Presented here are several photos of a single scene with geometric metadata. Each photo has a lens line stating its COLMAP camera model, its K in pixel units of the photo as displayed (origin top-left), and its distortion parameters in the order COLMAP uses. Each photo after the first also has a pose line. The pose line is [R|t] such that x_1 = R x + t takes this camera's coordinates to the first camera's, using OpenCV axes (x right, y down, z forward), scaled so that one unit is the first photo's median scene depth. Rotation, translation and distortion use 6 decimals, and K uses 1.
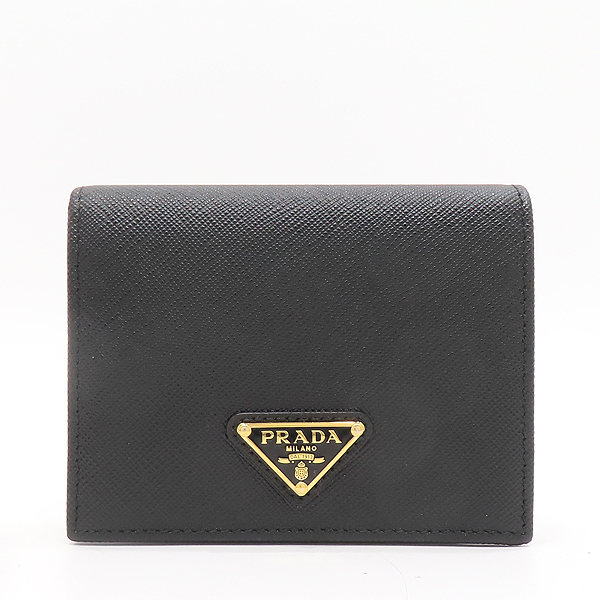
lens RADIAL K [[981.6, 0, 300.1], [0, 981.6, 300.2], [0, 0, 1]] dist [-0.011376, 0.000000]
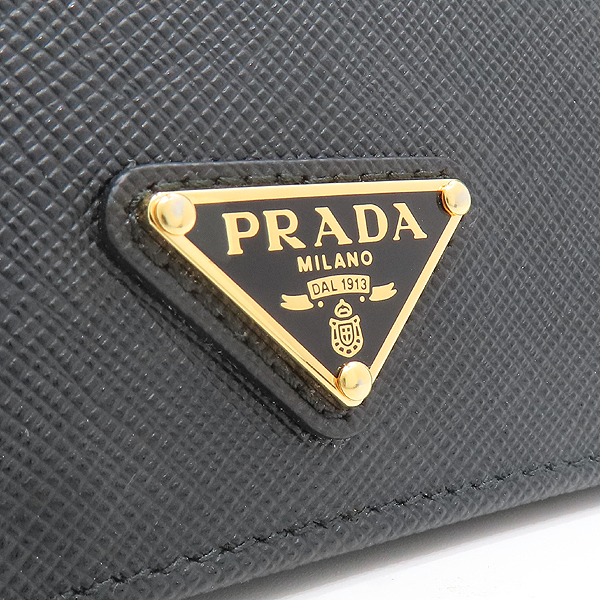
lens RADIAL K [[981.6, 0, 299.8], [0, 981.6, 300.2], [0, 0, 1]] dist [-0.011376, 0.000000]
pose [[0.981502, -0.056144, 0.183036, -0.073541], [0.012547, 0.972843, 0.231127, 0.086793], [-0.191041, -0.224555, 0.955551, 0.679745]]
